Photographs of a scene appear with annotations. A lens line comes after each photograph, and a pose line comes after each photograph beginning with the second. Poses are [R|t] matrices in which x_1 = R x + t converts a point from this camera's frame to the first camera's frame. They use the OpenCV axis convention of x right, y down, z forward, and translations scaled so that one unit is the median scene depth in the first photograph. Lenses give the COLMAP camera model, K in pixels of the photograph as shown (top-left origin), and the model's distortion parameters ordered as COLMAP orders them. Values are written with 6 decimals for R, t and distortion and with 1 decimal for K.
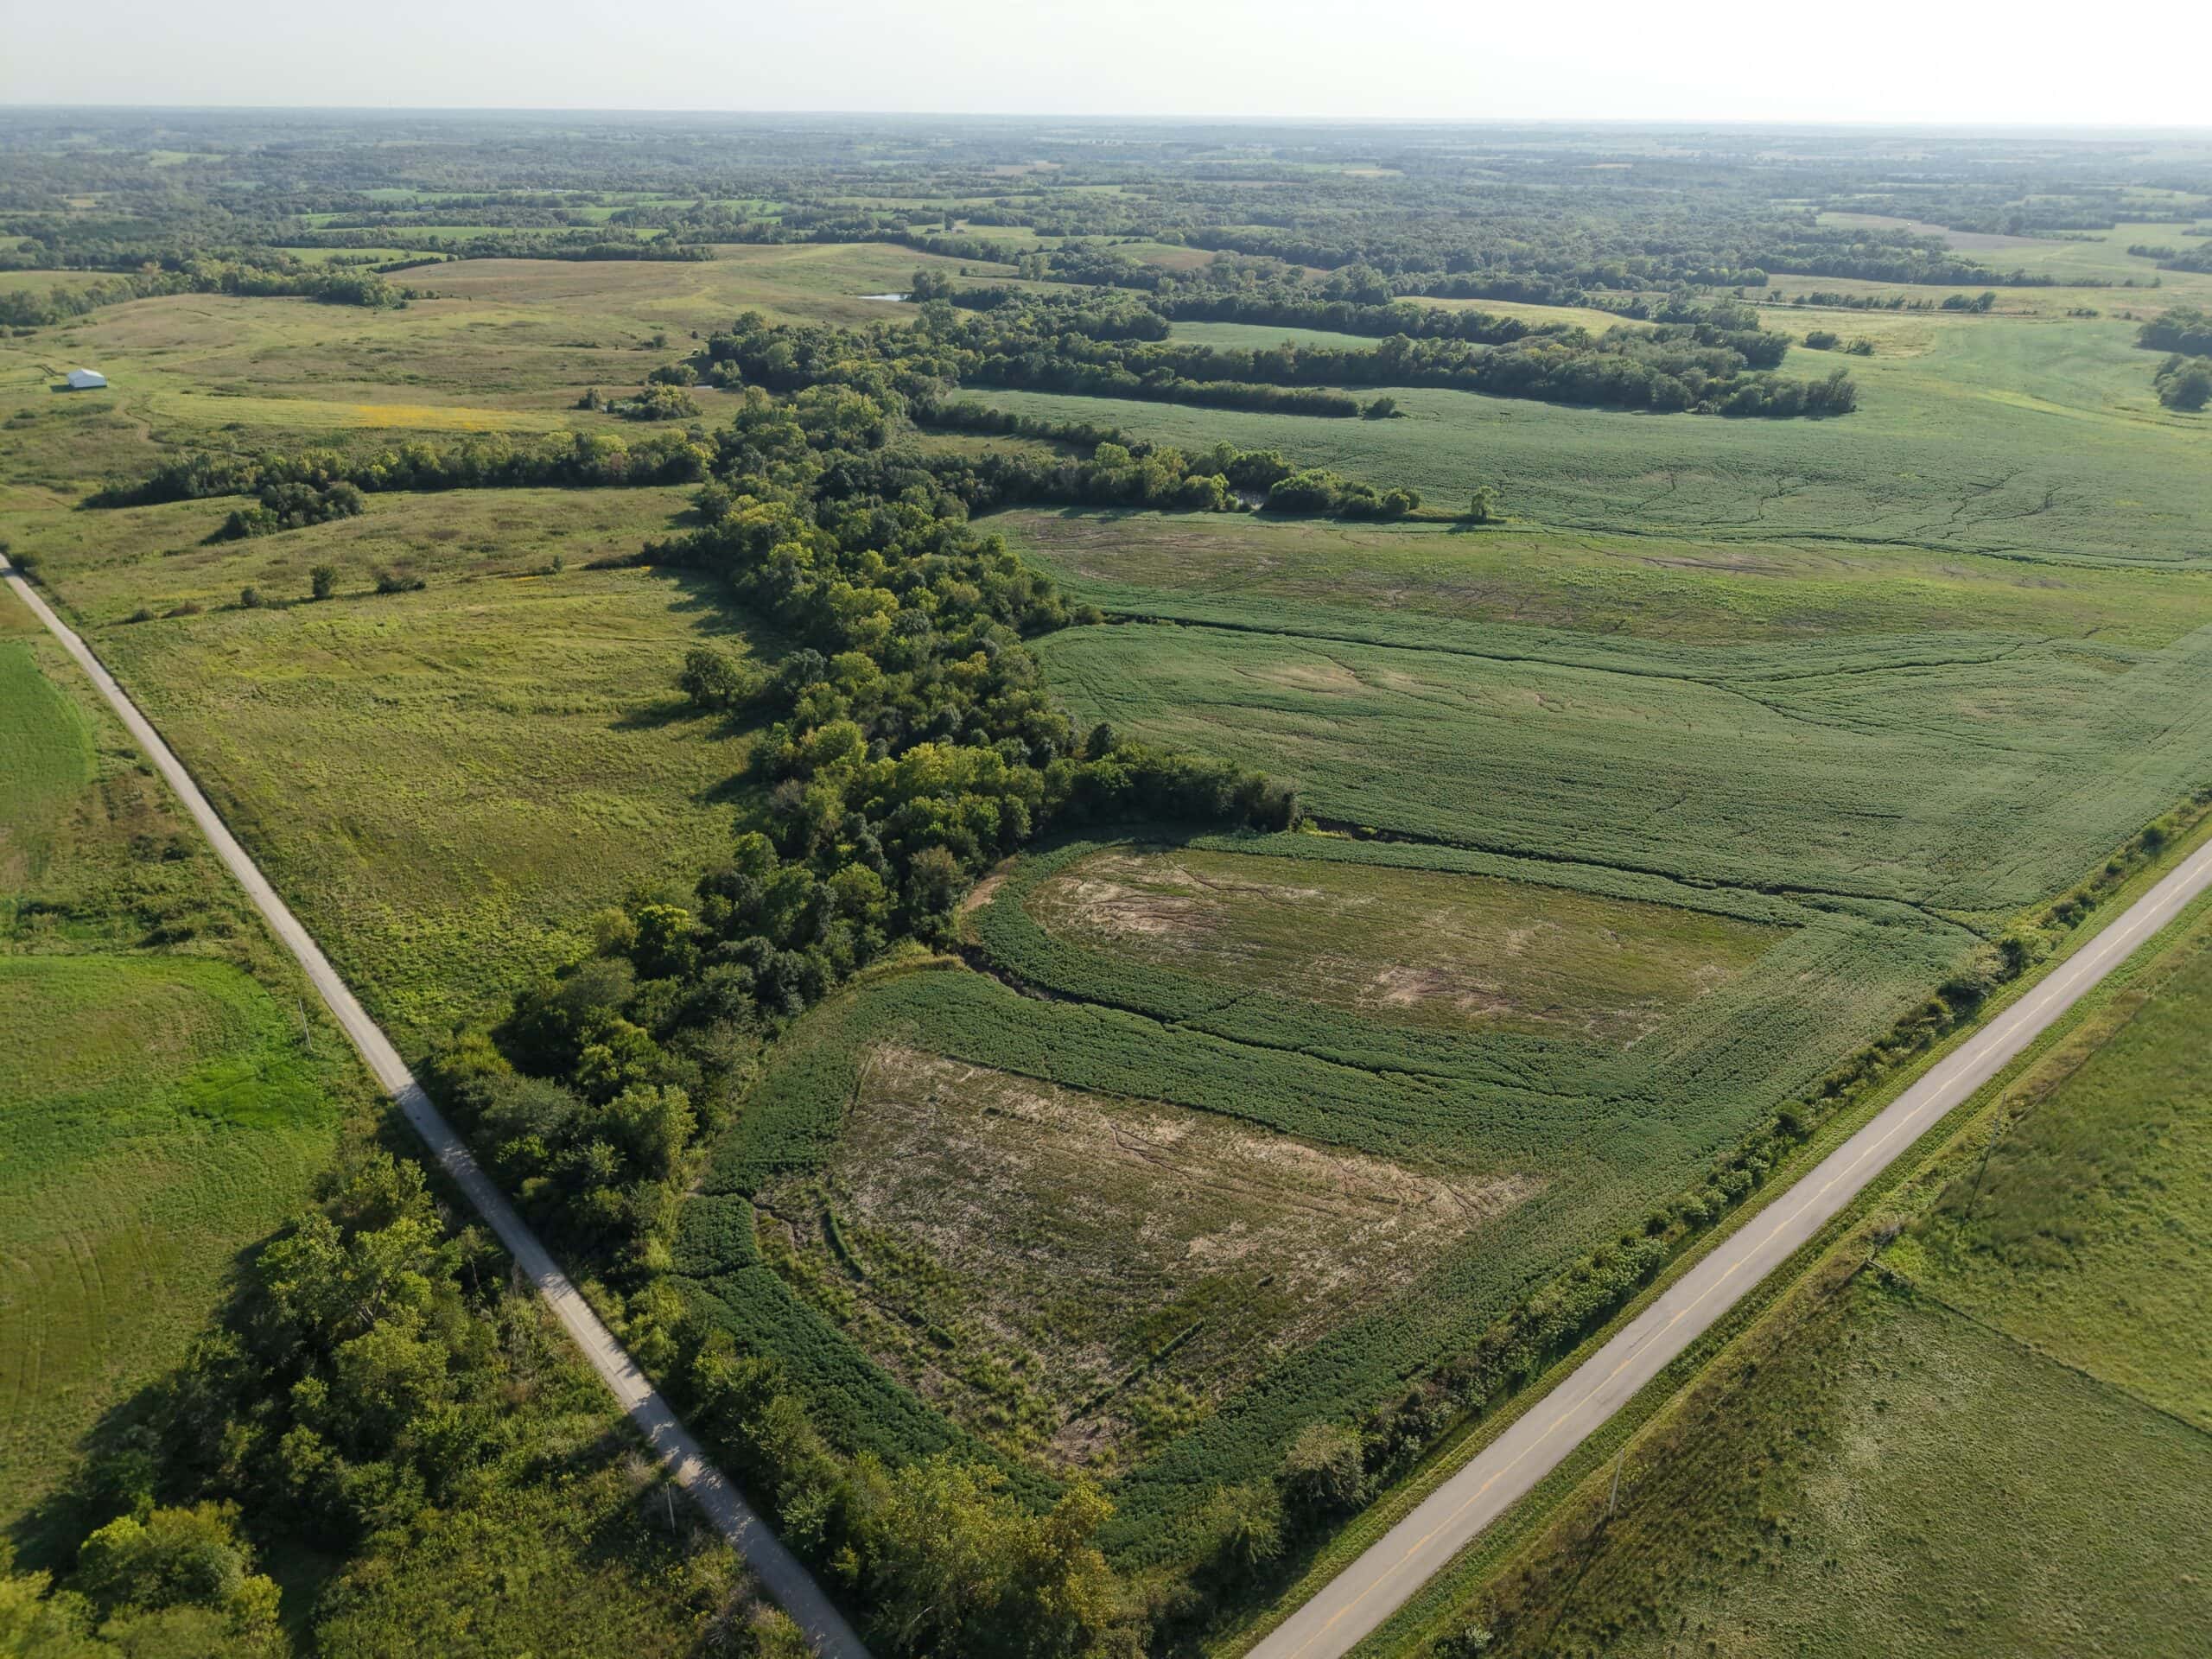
lens RADIAL K [[1476.0, 0, 1100.6], [0, 1476.0, 856.1], [0, 0, 1]] dist [0.013790, -0.008037]
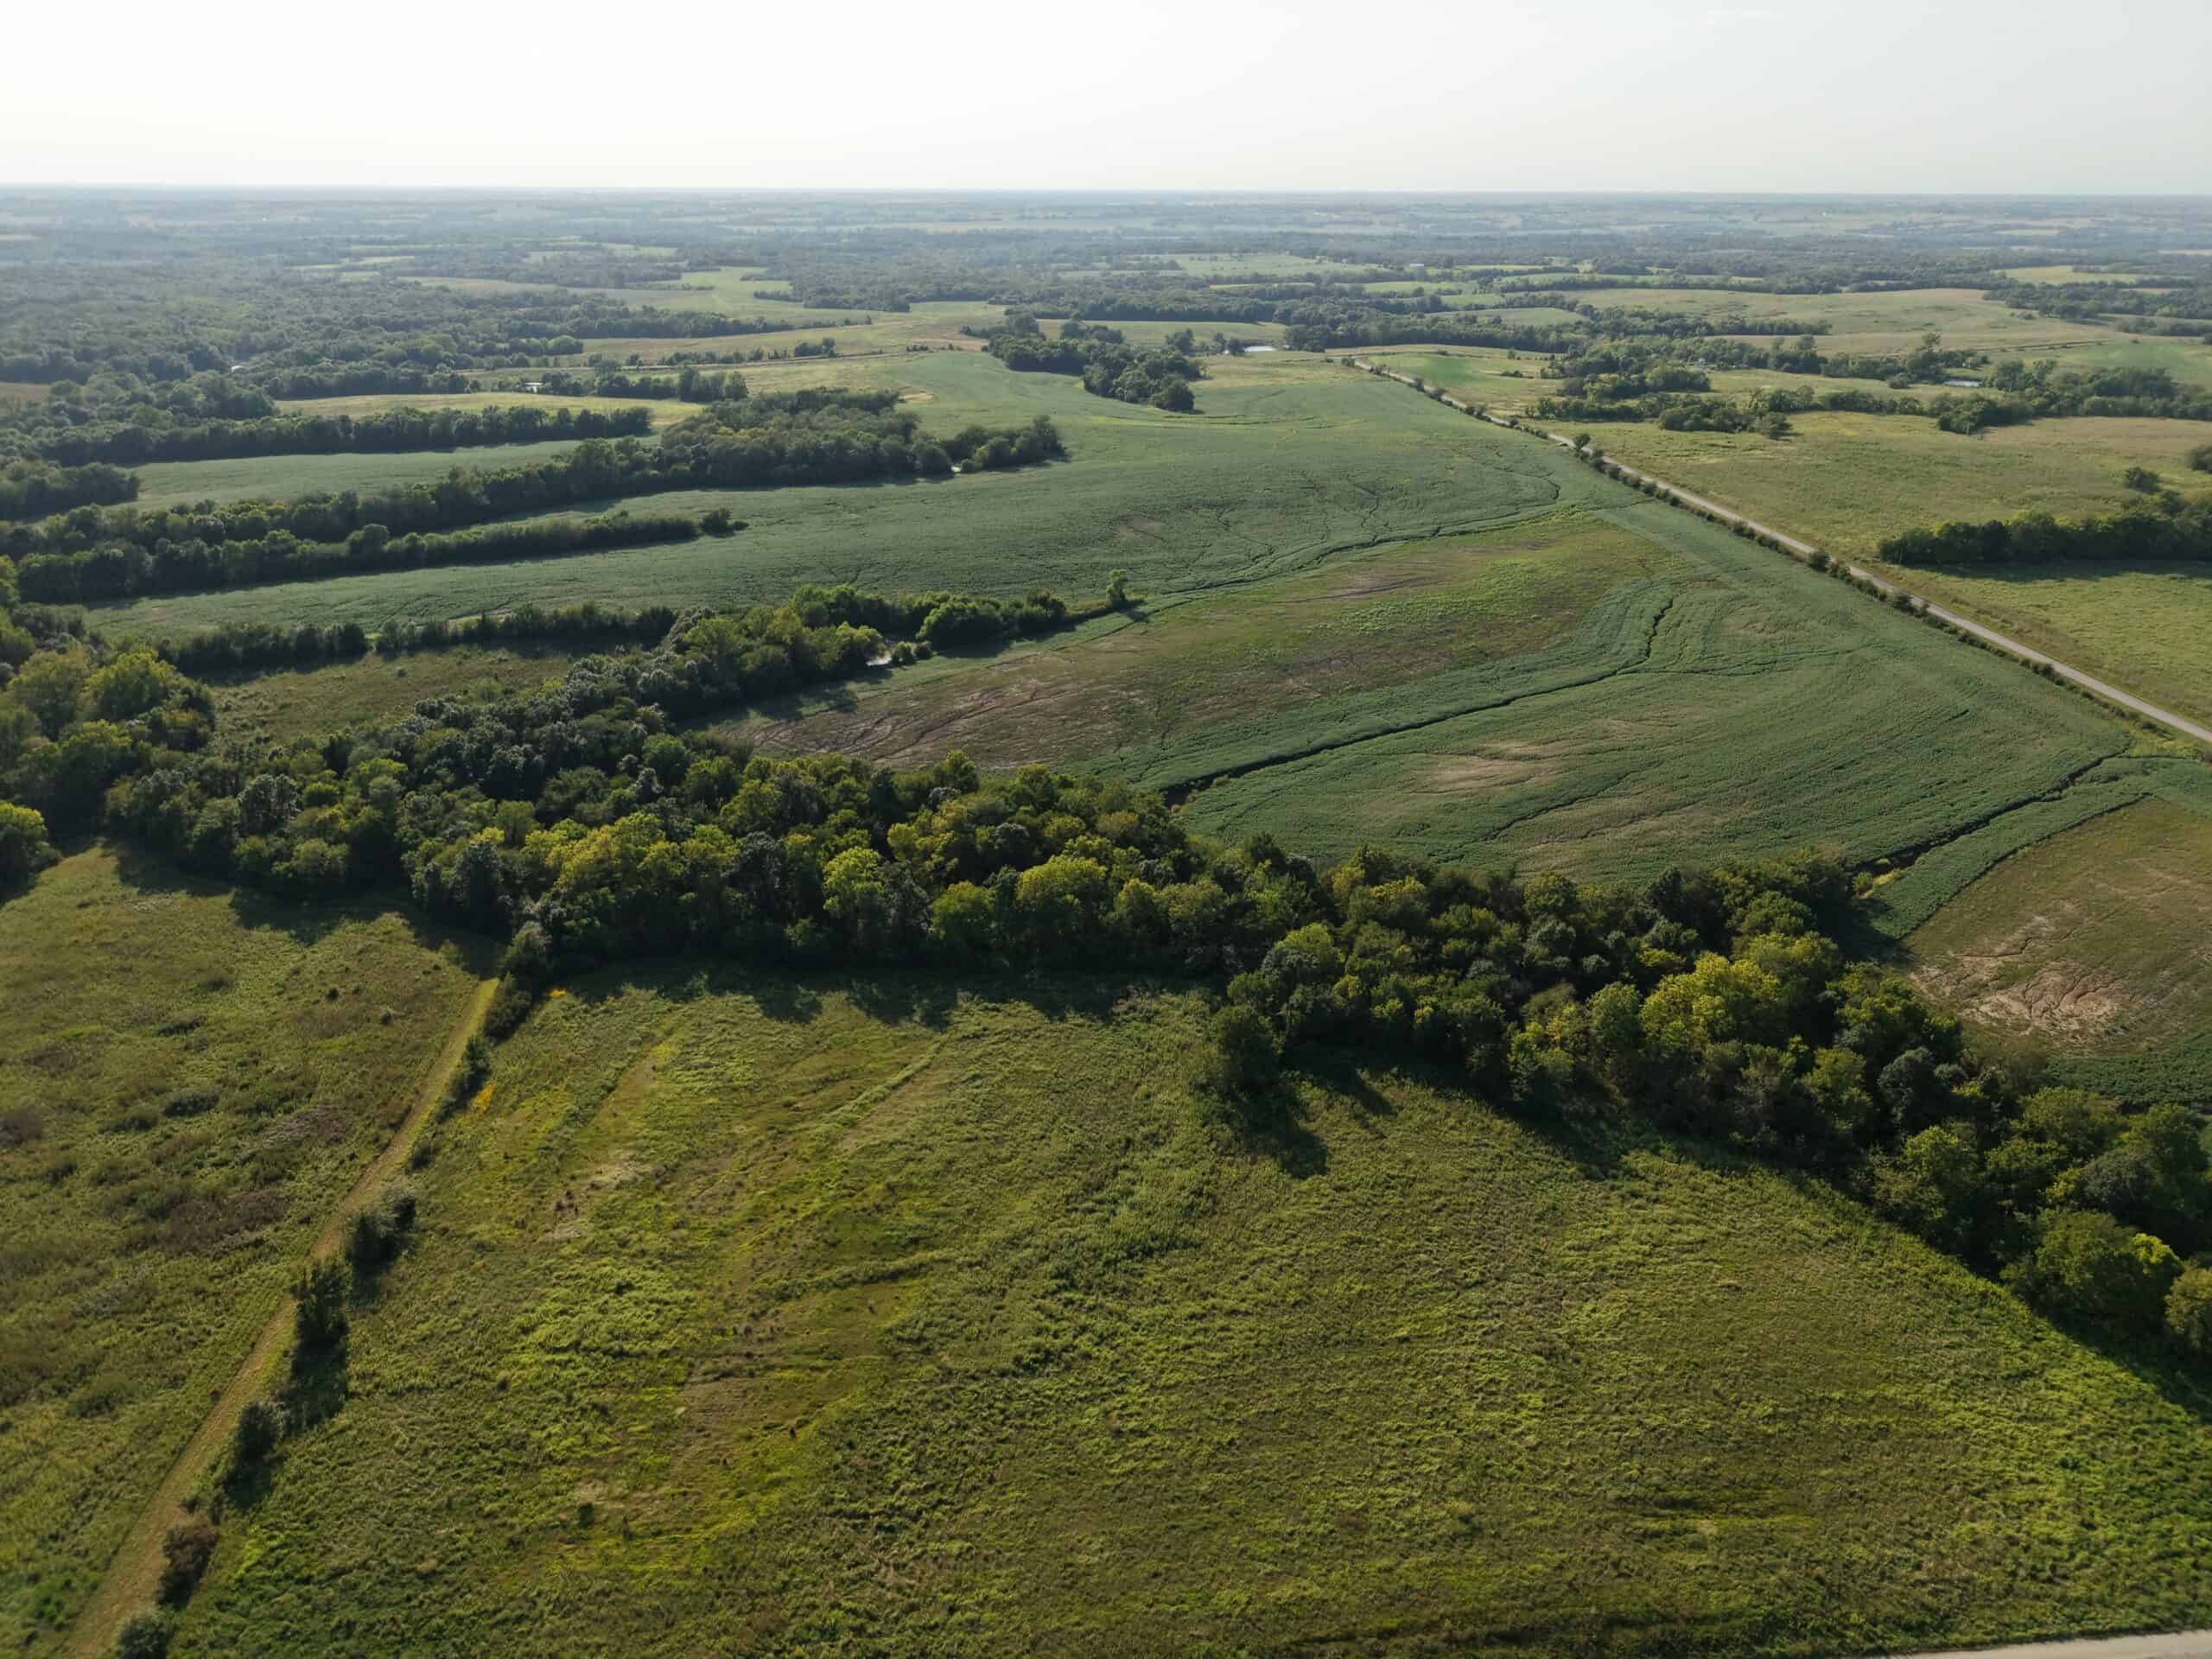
lens RADIAL K [[1476.0, 0, 1100.6], [0, 1476.0, 856.1], [0, 0, 1]] dist [0.013790, -0.008037]
pose [[0.563984, -0.347896, 0.748926, -0.546866], [0.373228, 0.916397, 0.144629, -0.227284], [-0.736630, 0.197951, 0.646678, 0.434305]]
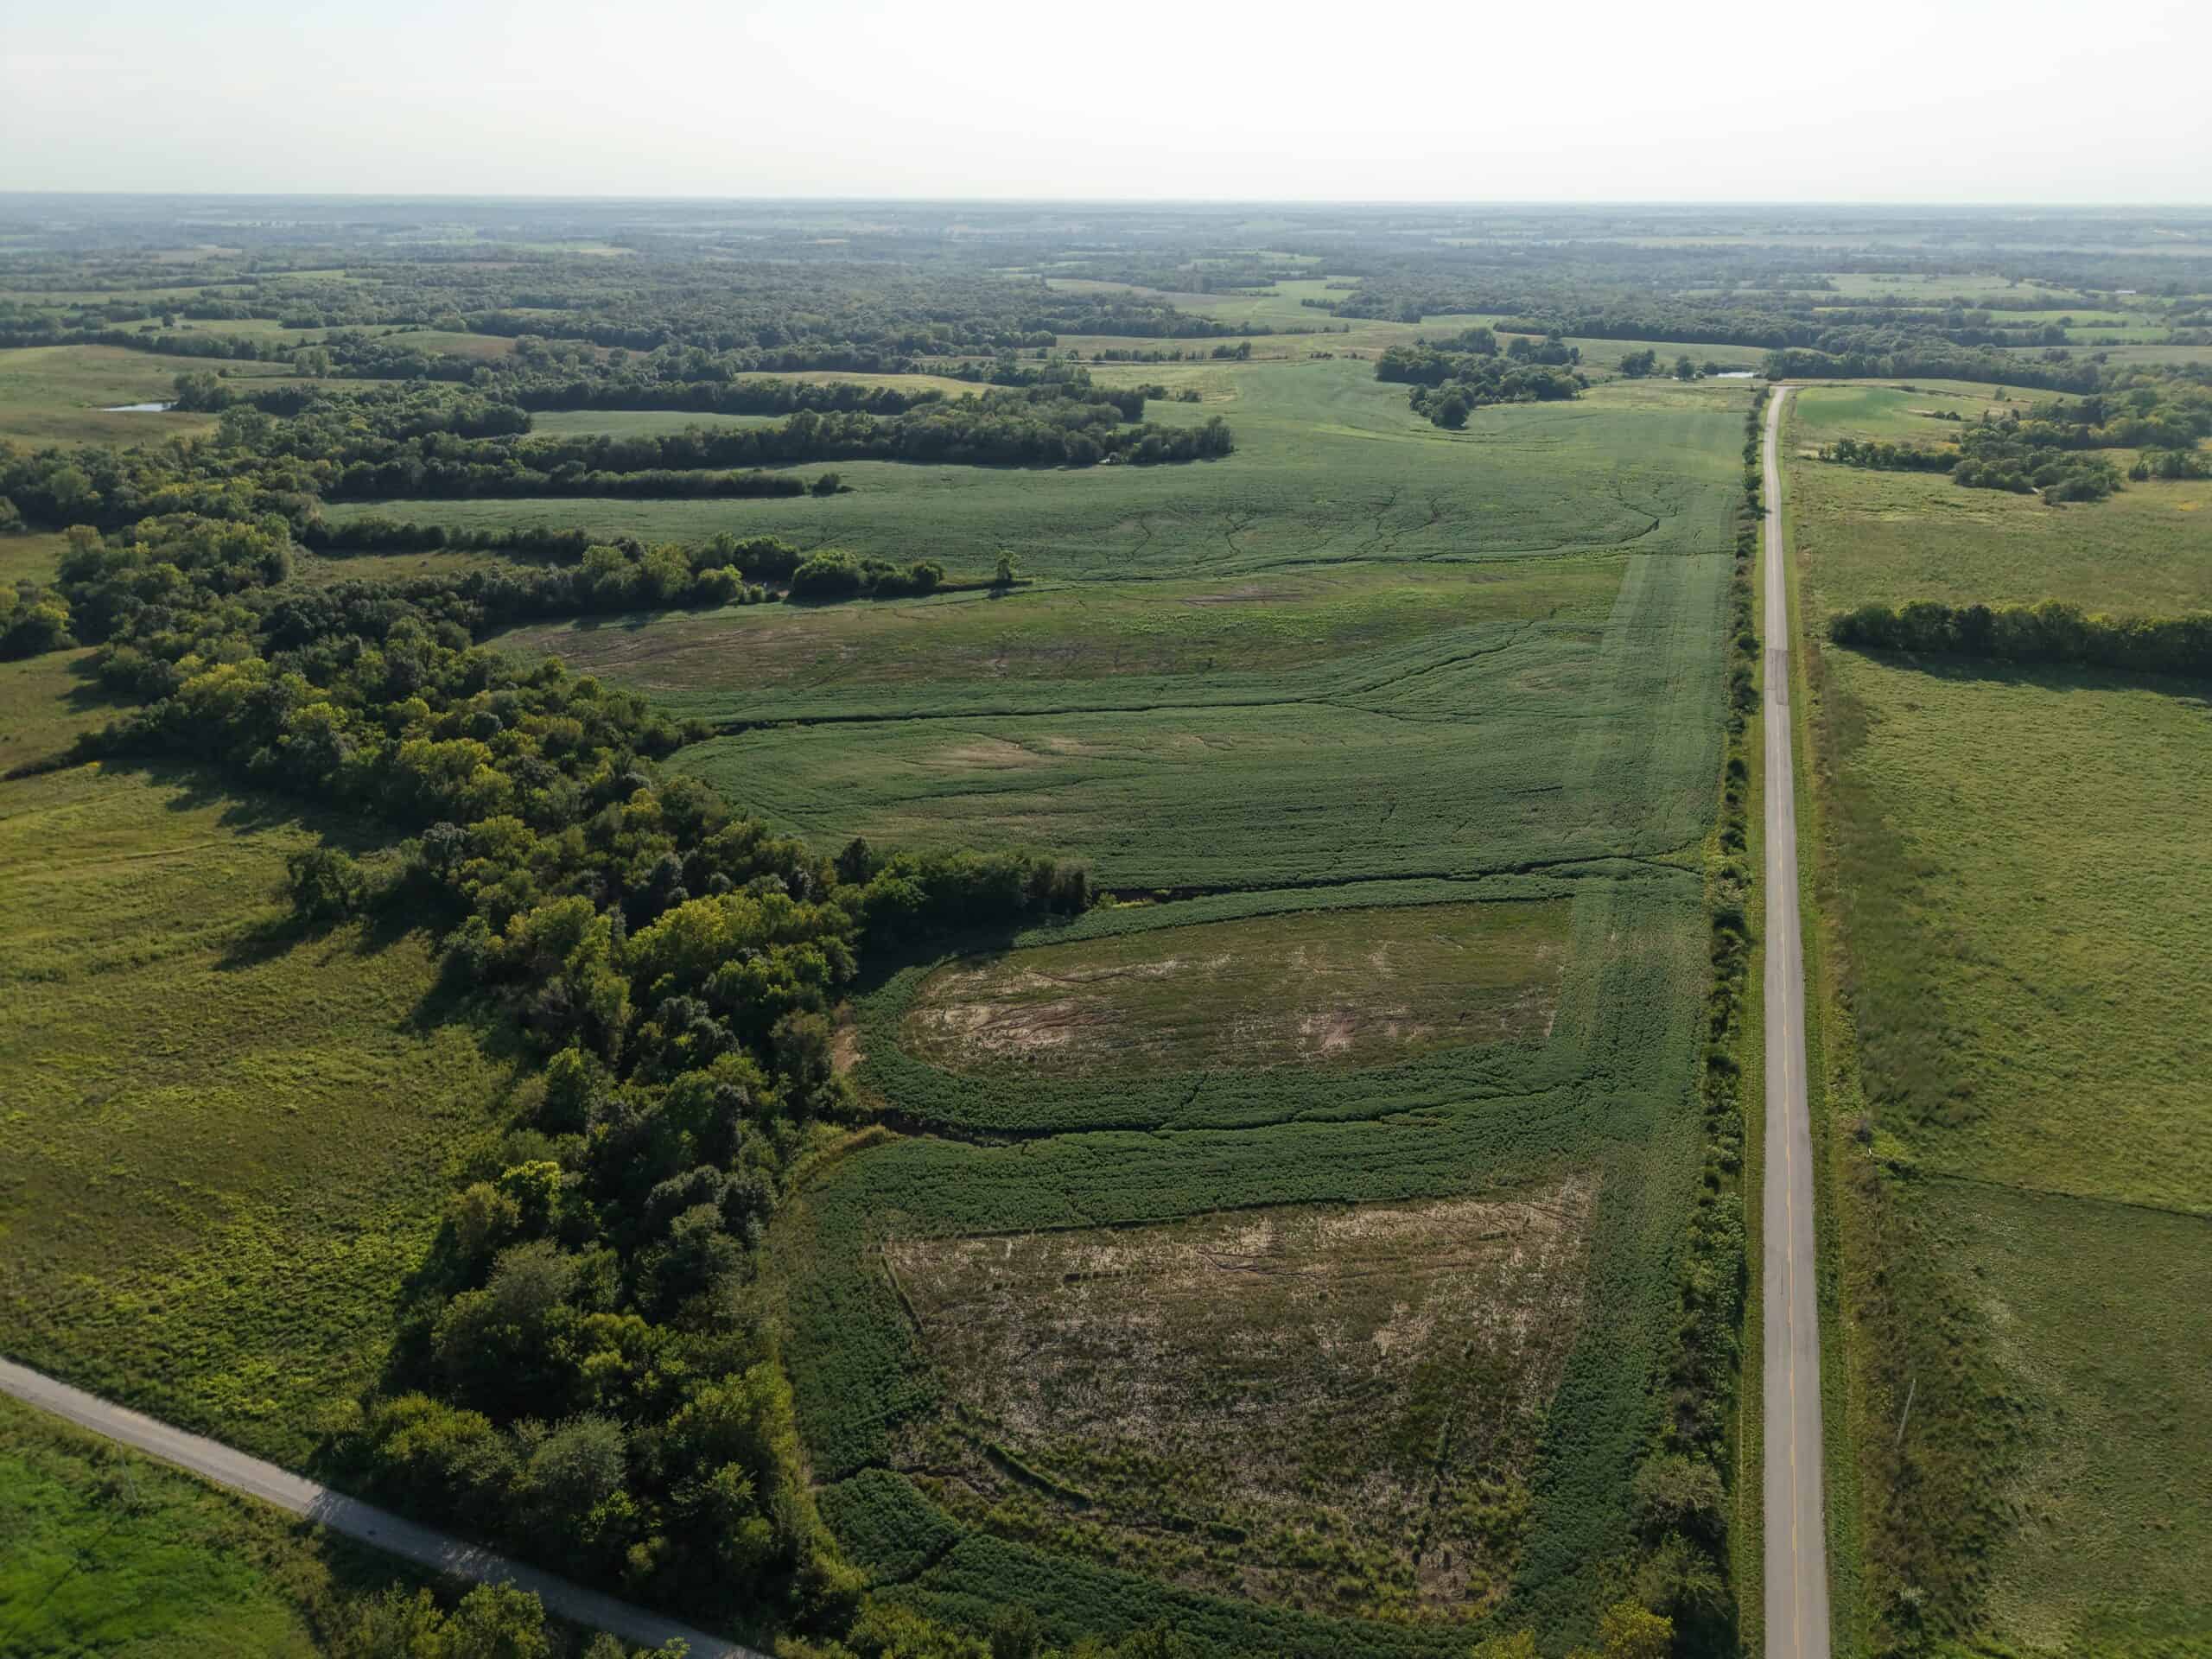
lens RADIAL K [[1476.0, 0, 1100.6], [0, 1476.0, 856.1], [0, 0, 1]] dist [0.013790, -0.008037]
pose [[0.882663, -0.196669, 0.426882, -0.166972], [0.214823, 0.976636, 0.005759, -0.034062], [-0.418041, 0.086620, 0.904289, 0.063328]]
